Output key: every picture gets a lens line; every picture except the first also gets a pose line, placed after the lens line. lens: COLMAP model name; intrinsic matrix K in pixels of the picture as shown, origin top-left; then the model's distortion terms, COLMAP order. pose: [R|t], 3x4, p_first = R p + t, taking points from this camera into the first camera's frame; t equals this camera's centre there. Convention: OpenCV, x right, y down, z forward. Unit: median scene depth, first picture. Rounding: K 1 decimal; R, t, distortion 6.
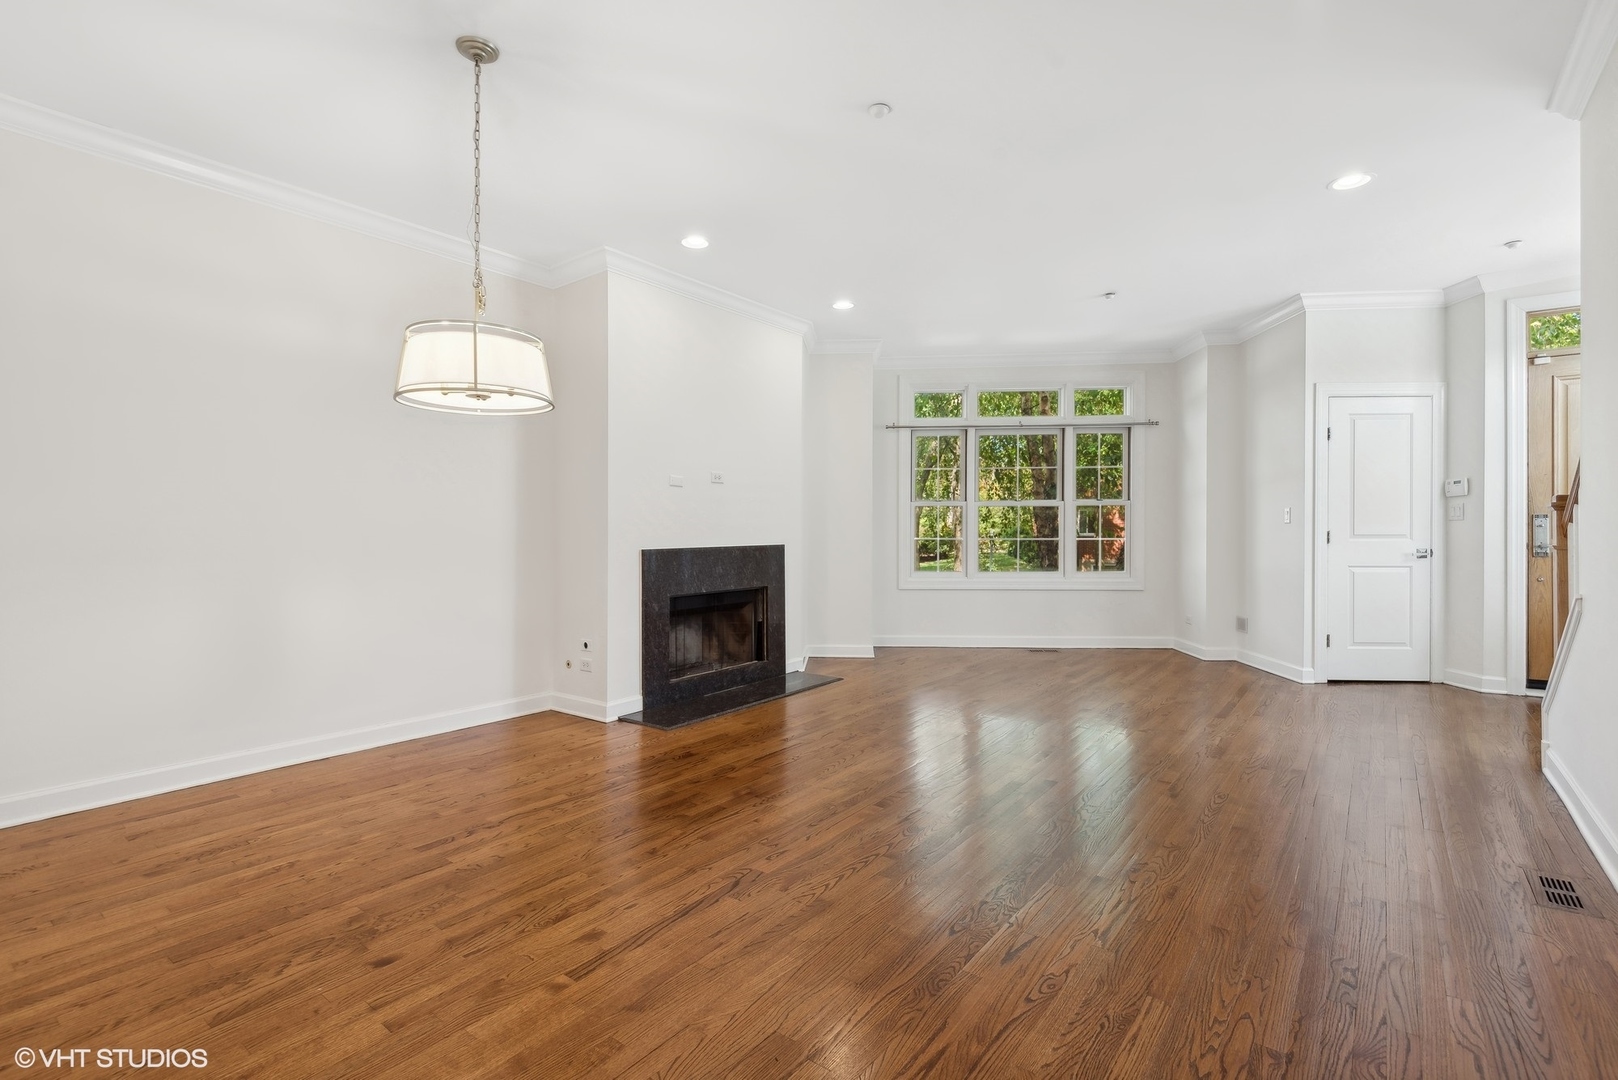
lens RADIAL K [[748.3, 0, 803.6], [0, 748.3, 533.3], [0, 0, 1]] dist [0.021023, -0.010804]
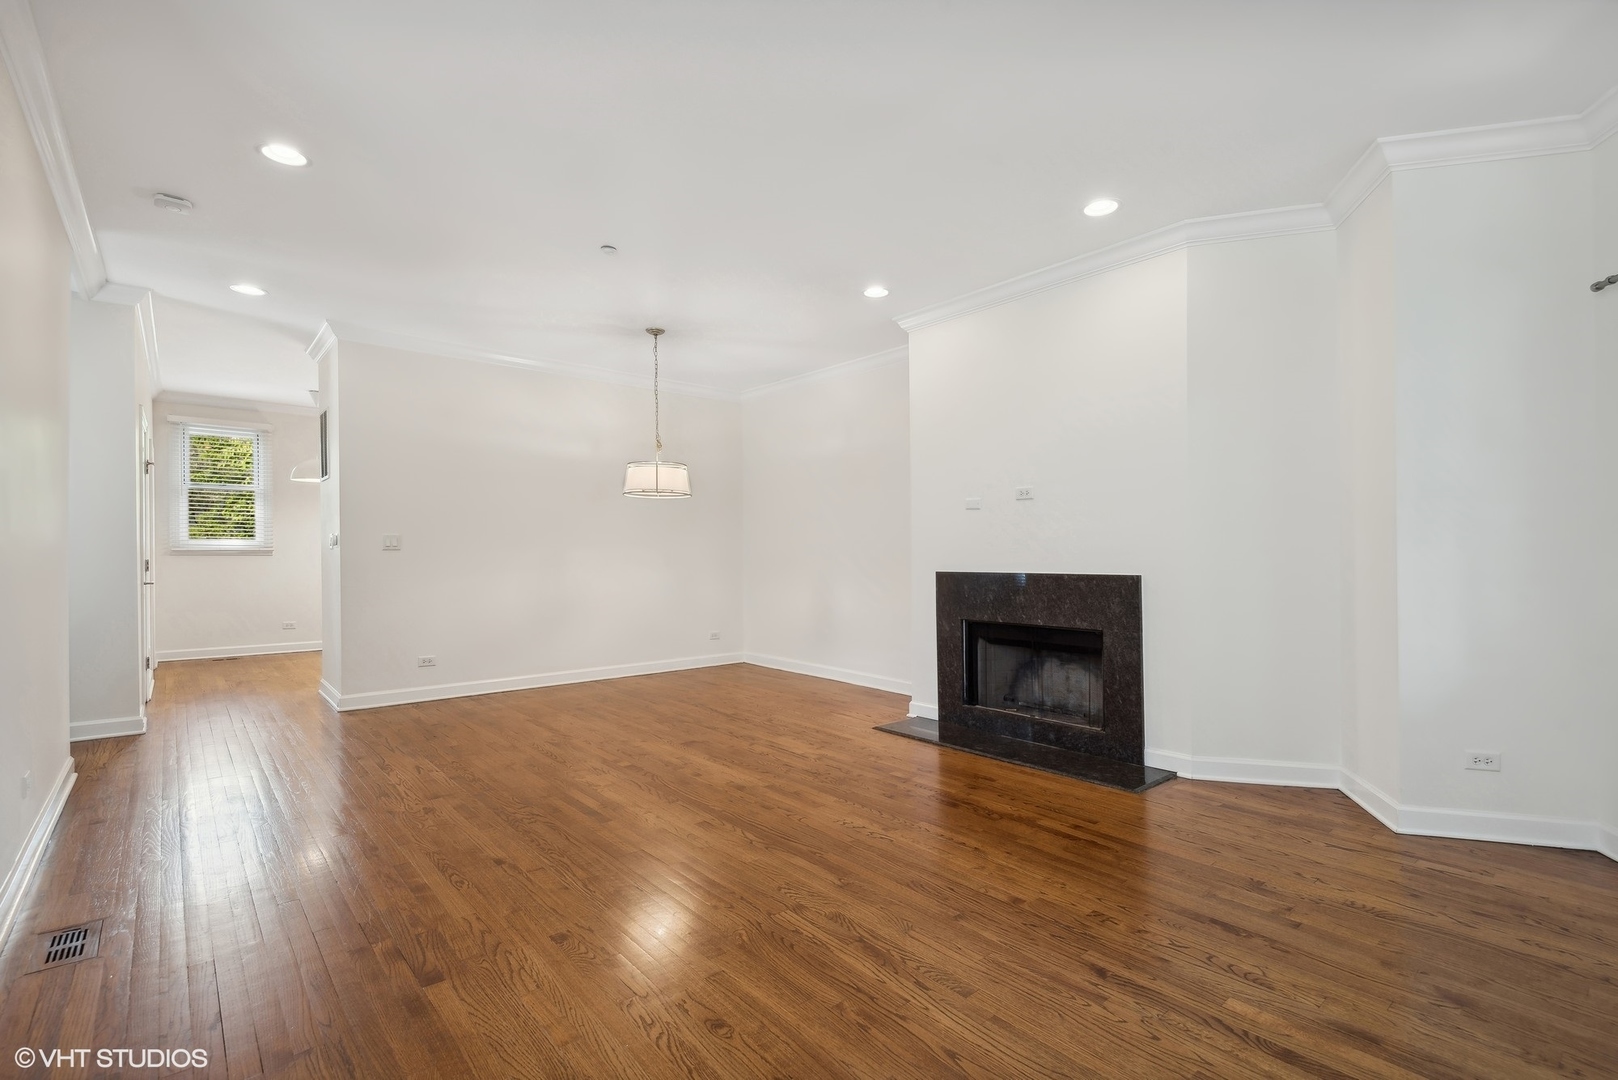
lens RADIAL K [[748.3, 0, 833.2], [0, 748.3, 561.5], [0, 0, 1]] dist [0.021023, -0.010804]
pose [[-0.188540, 0.018251, -0.981896, 0.783718], [-0.001818, 0.999819, 0.018933, -0.011305], [0.982064, 0.005355, -0.188473, 0.951532]]
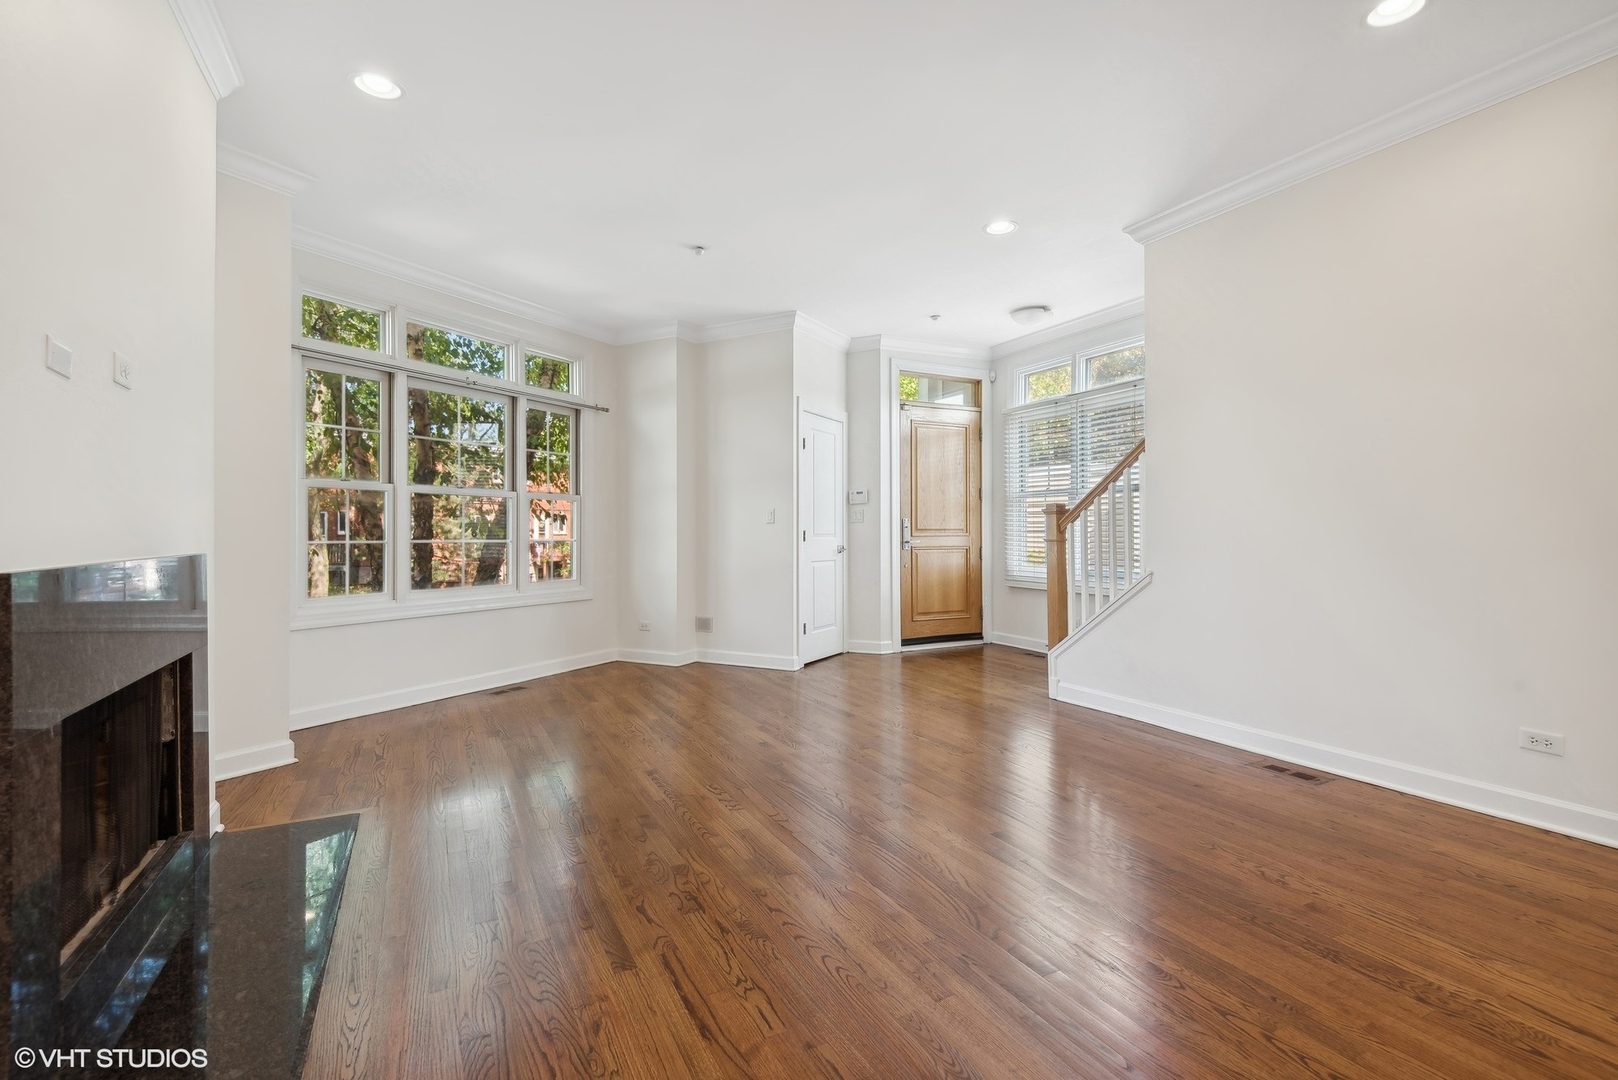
lens RADIAL K [[748.3, 0, 823.0], [0, 748.3, 533.7], [0, 0, 1]] dist [0.021023, -0.010804]
pose [[0.417001, 0.004155, 0.908897, -0.313164], [0.003093, 0.999977, -0.005990, 0.008915], [-0.908901, 0.005310, 0.416978, 0.542245]]
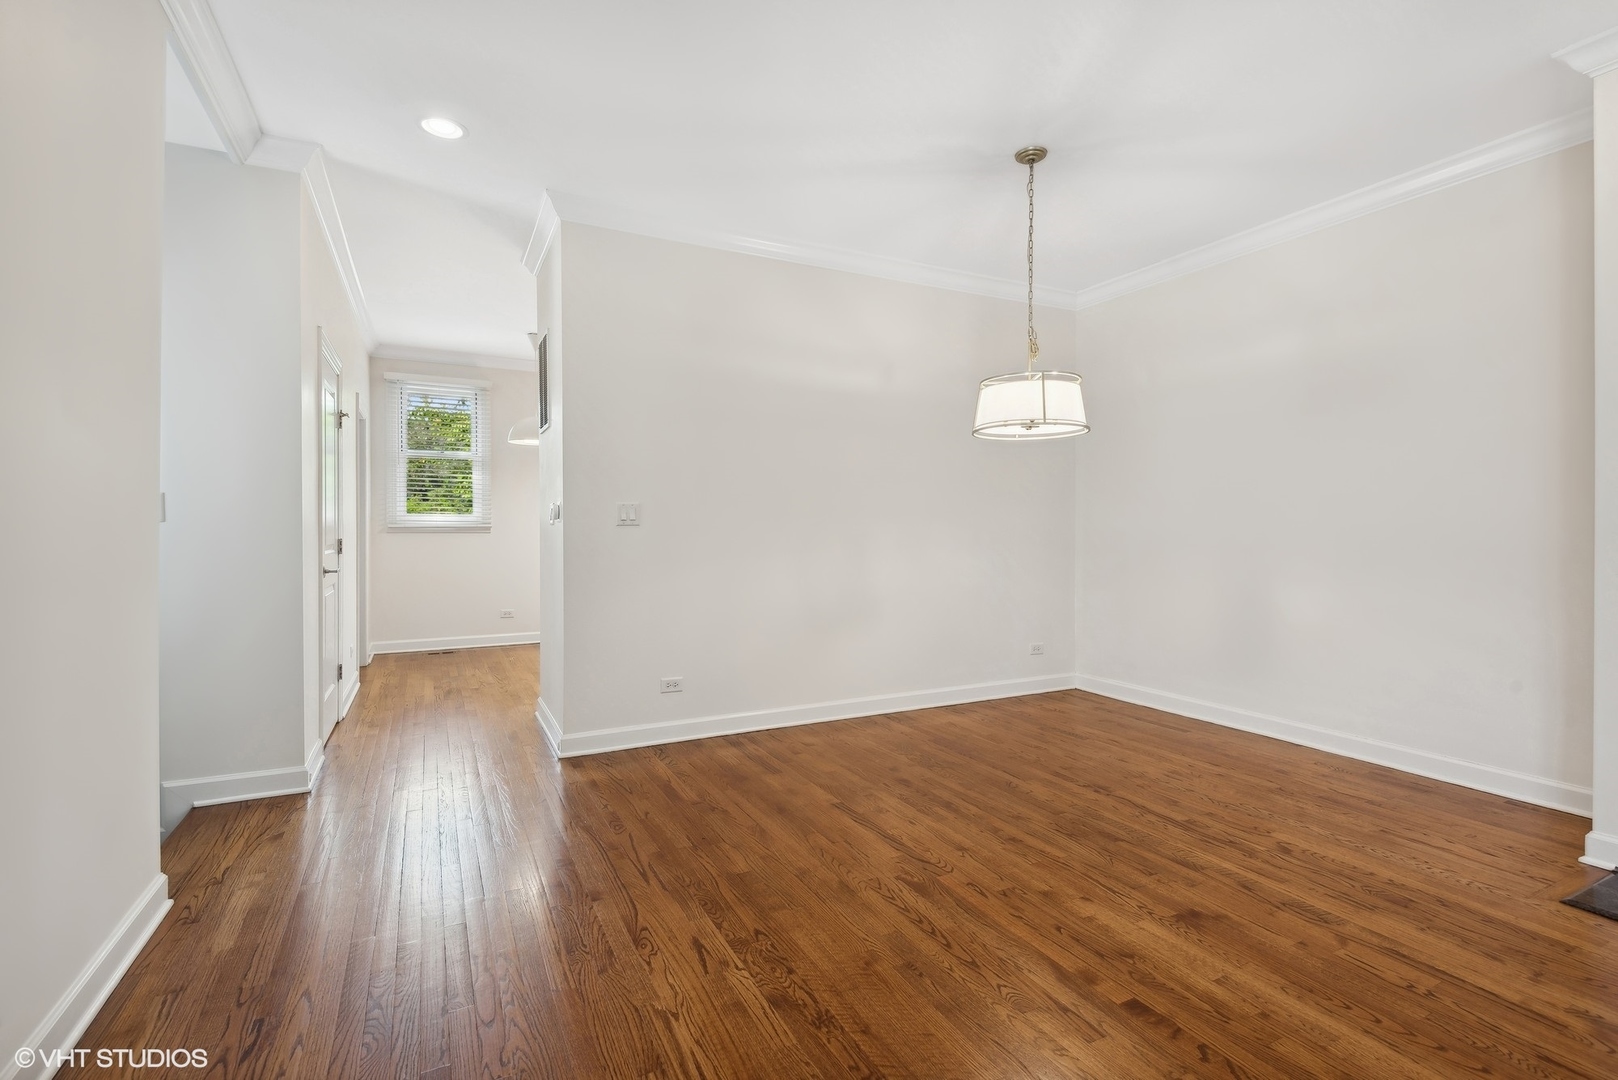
lens RADIAL K [[748.3, 0, 818.5], [0, 748.3, 533.9], [0, 0, 1]] dist [0.021023, -0.010804]
pose [[-0.419017, 0.012280, -0.907895, 0.439277], [0.000532, 0.999912, 0.013279, -0.007613], [0.907978, 0.005081, -0.418987, 0.610187]]
